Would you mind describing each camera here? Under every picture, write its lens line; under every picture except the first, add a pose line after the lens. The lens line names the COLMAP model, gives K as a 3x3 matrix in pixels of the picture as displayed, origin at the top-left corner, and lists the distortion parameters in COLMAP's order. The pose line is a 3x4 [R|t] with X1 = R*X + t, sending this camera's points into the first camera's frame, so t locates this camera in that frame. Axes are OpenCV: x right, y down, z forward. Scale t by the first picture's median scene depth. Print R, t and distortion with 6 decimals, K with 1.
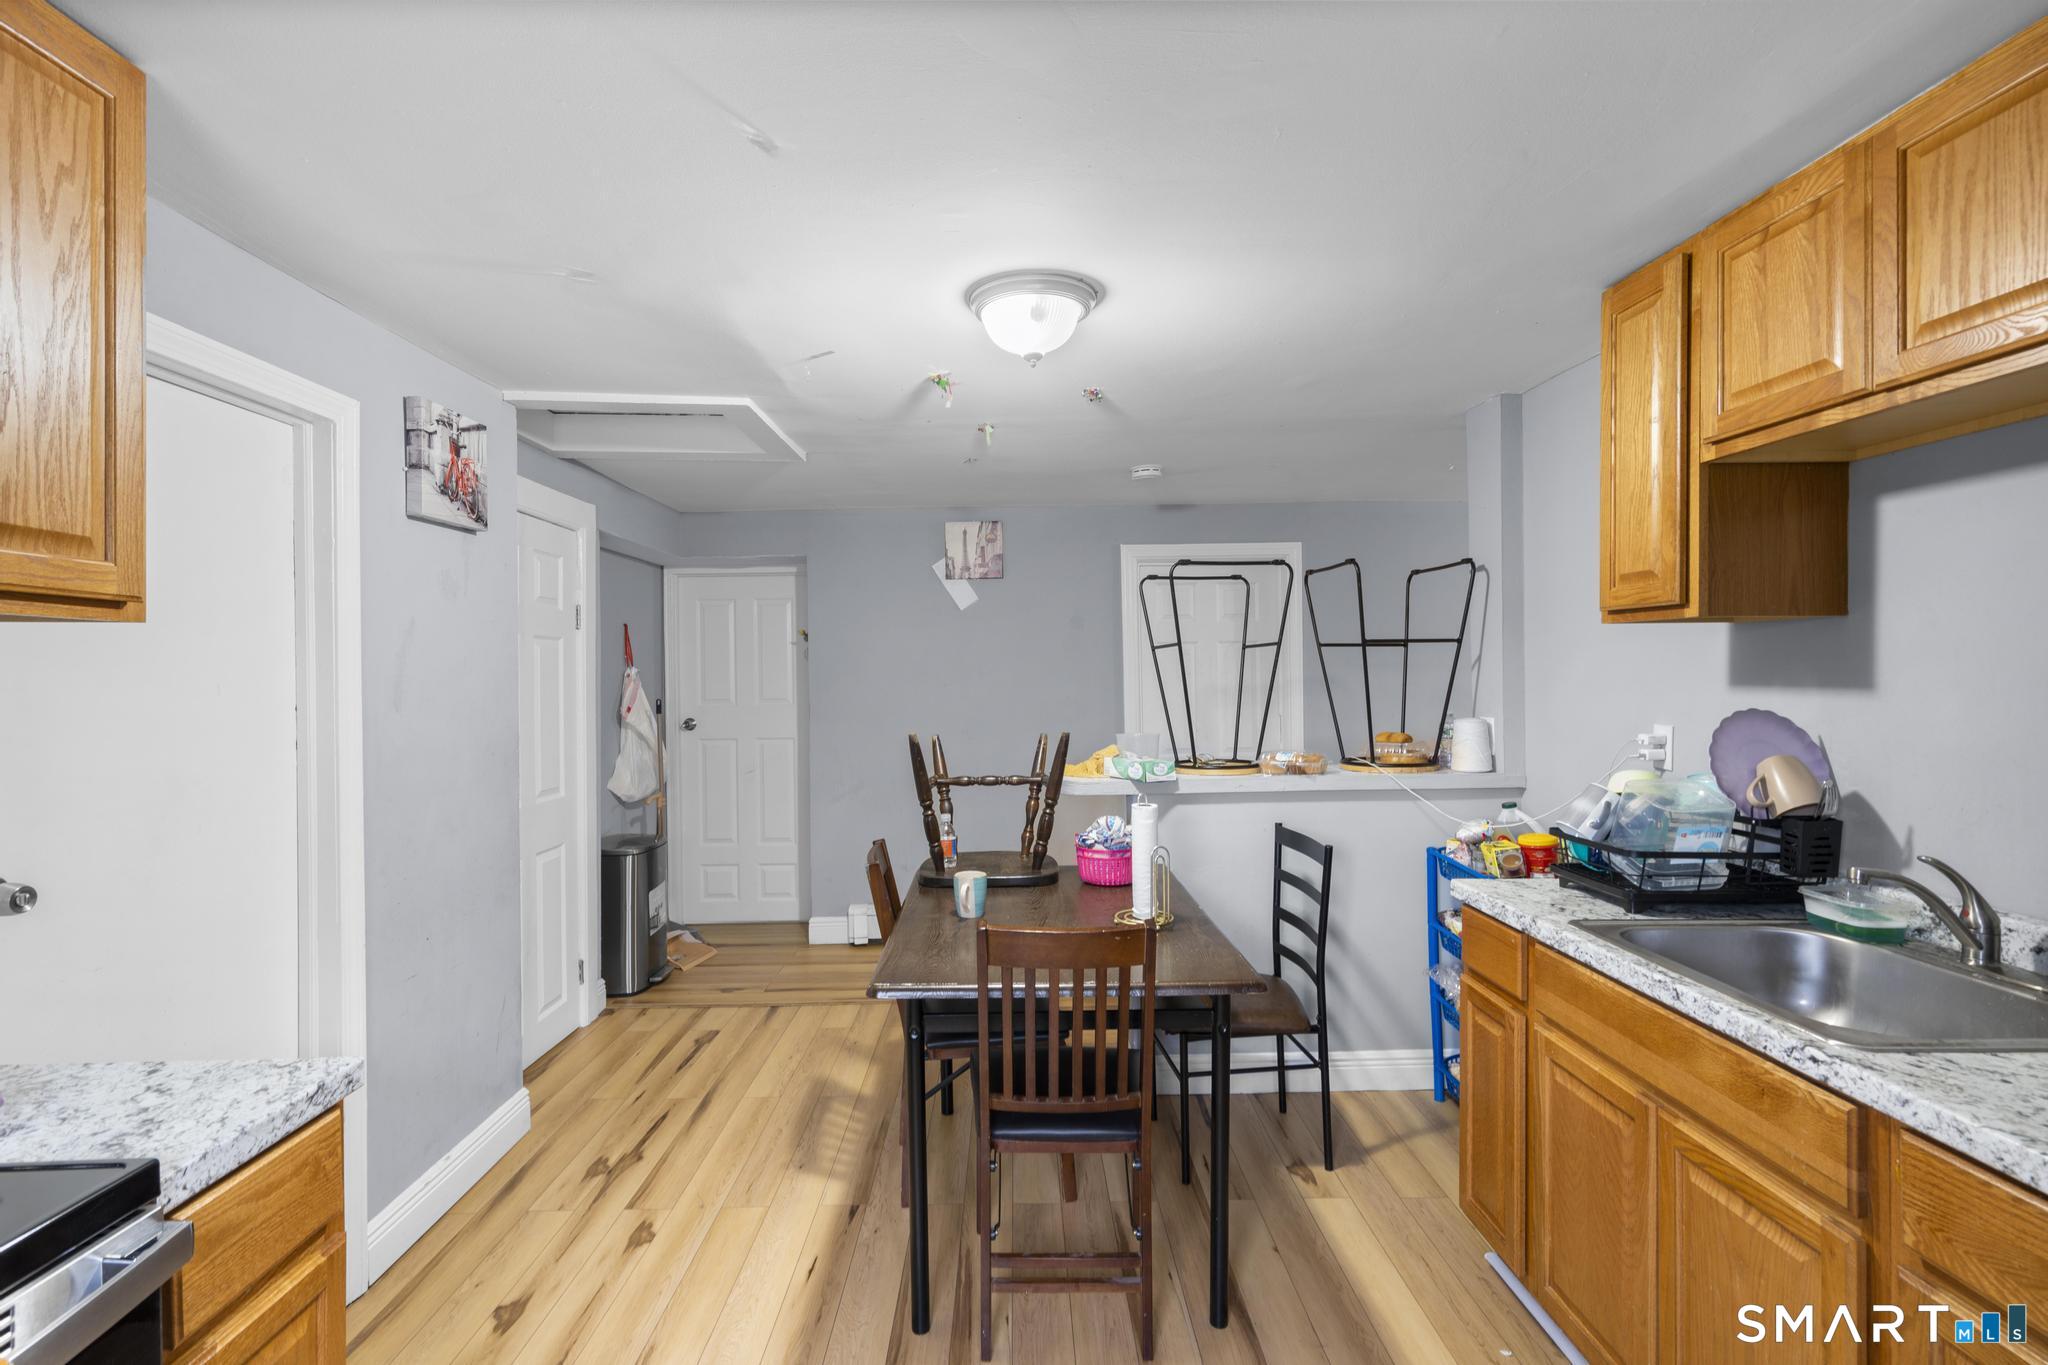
lens RADIAL K [[935.3, 0, 1003.5], [0, 935.3, 676.4], [0, 0, 1]] dist [-0.007369, 0.001337]
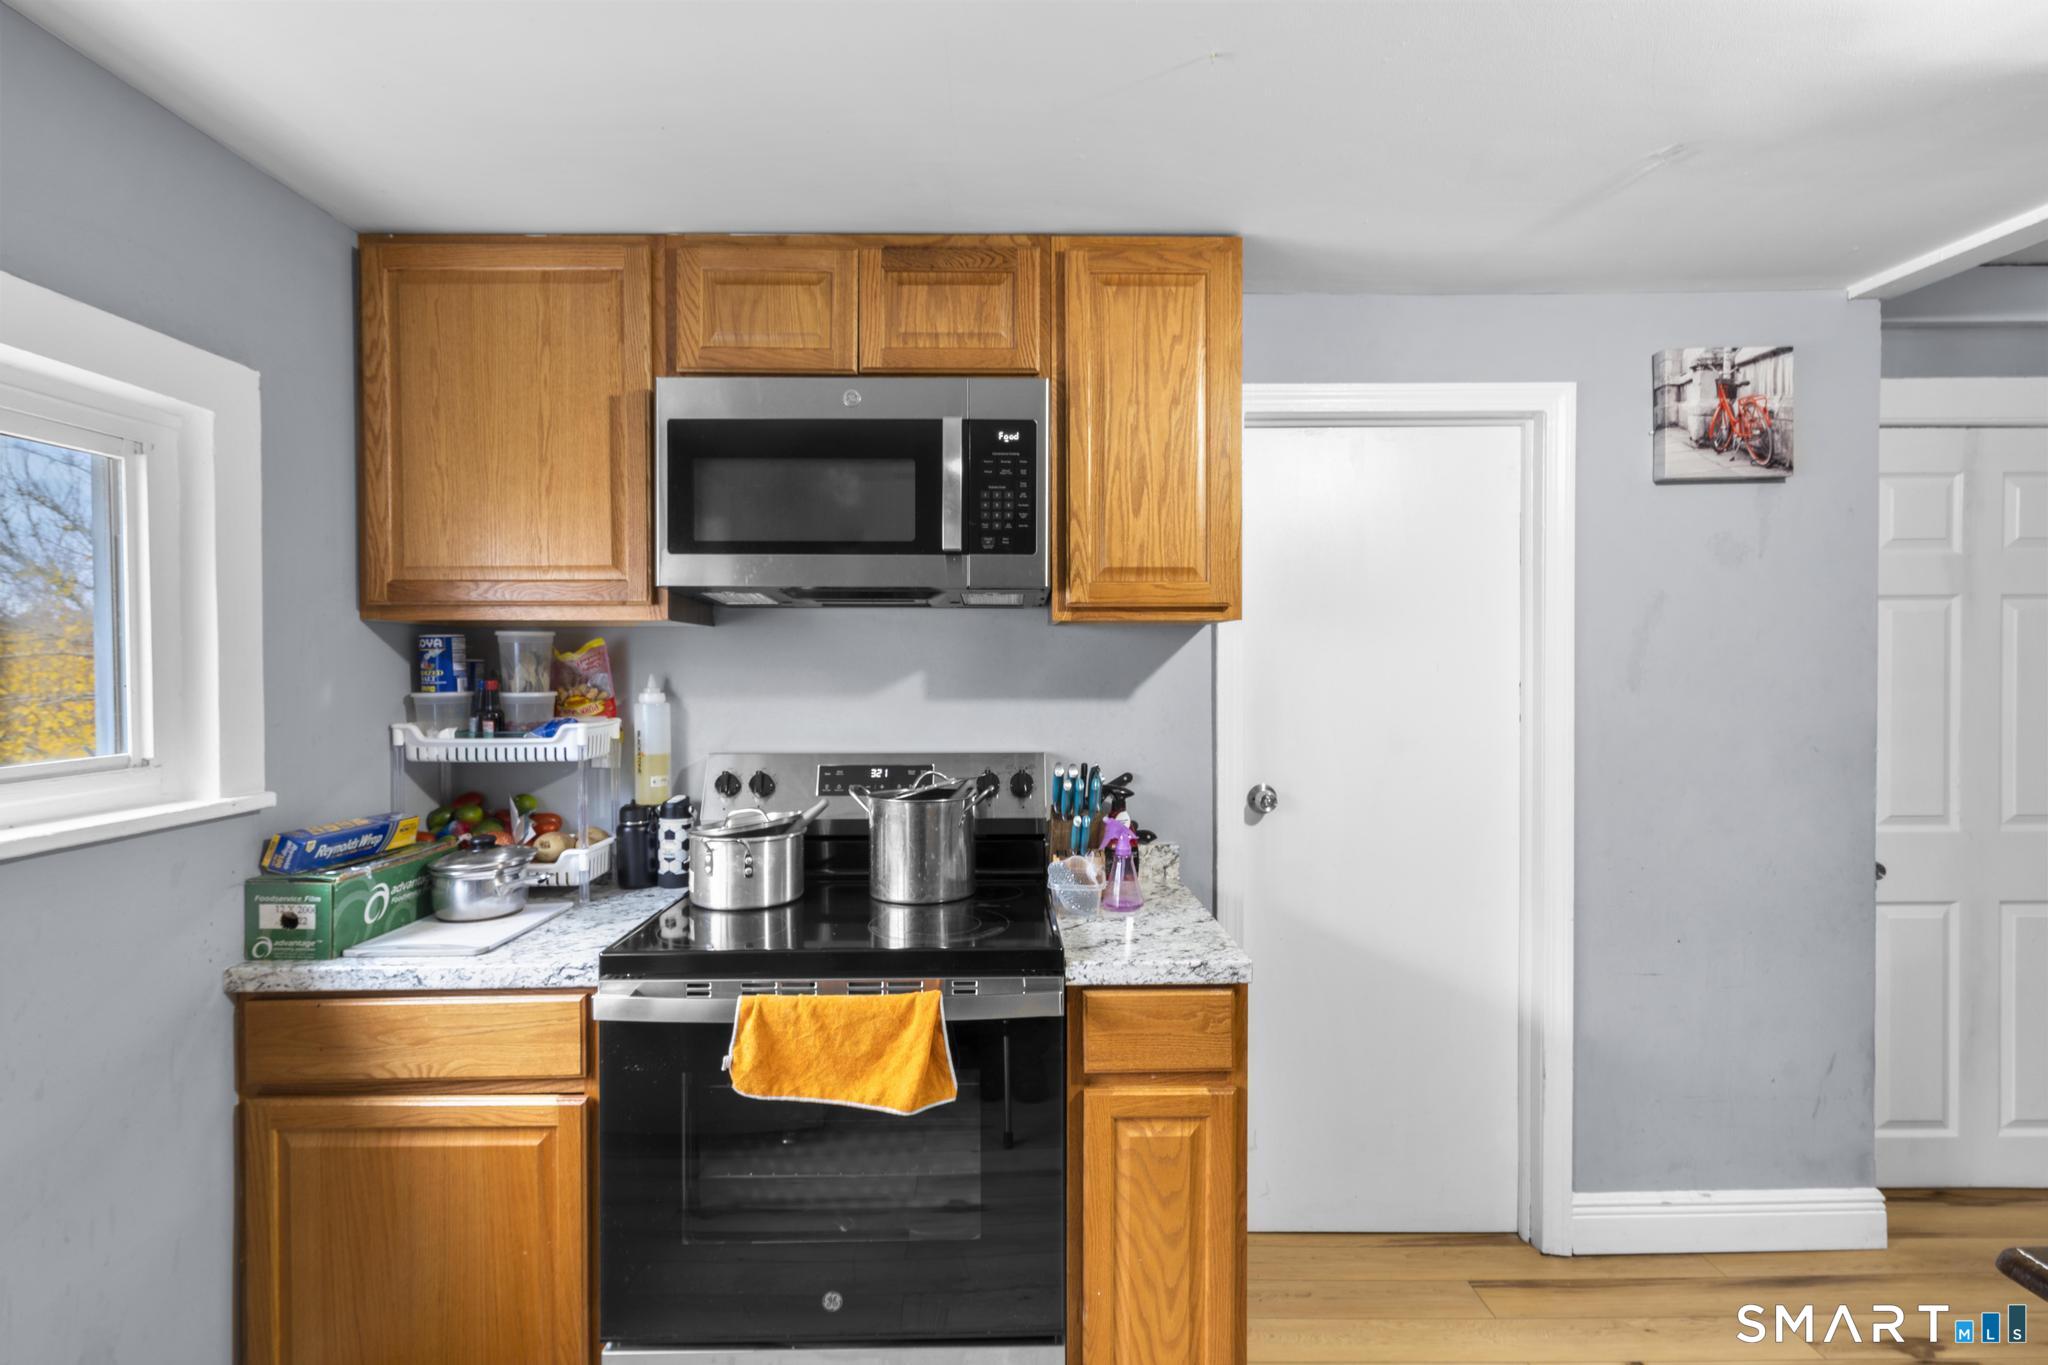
lens RADIAL K [[935.3, 0, 1006.2], [0, 935.3, 671.3], [0, 0, 1]] dist [-0.007369, 0.001337]
pose [[0.004999, 0.016120, -0.999858, 0.321381], [0.006039, 0.999851, 0.016150, -0.001969], [0.999969, -0.006119, 0.004901, 0.379606]]
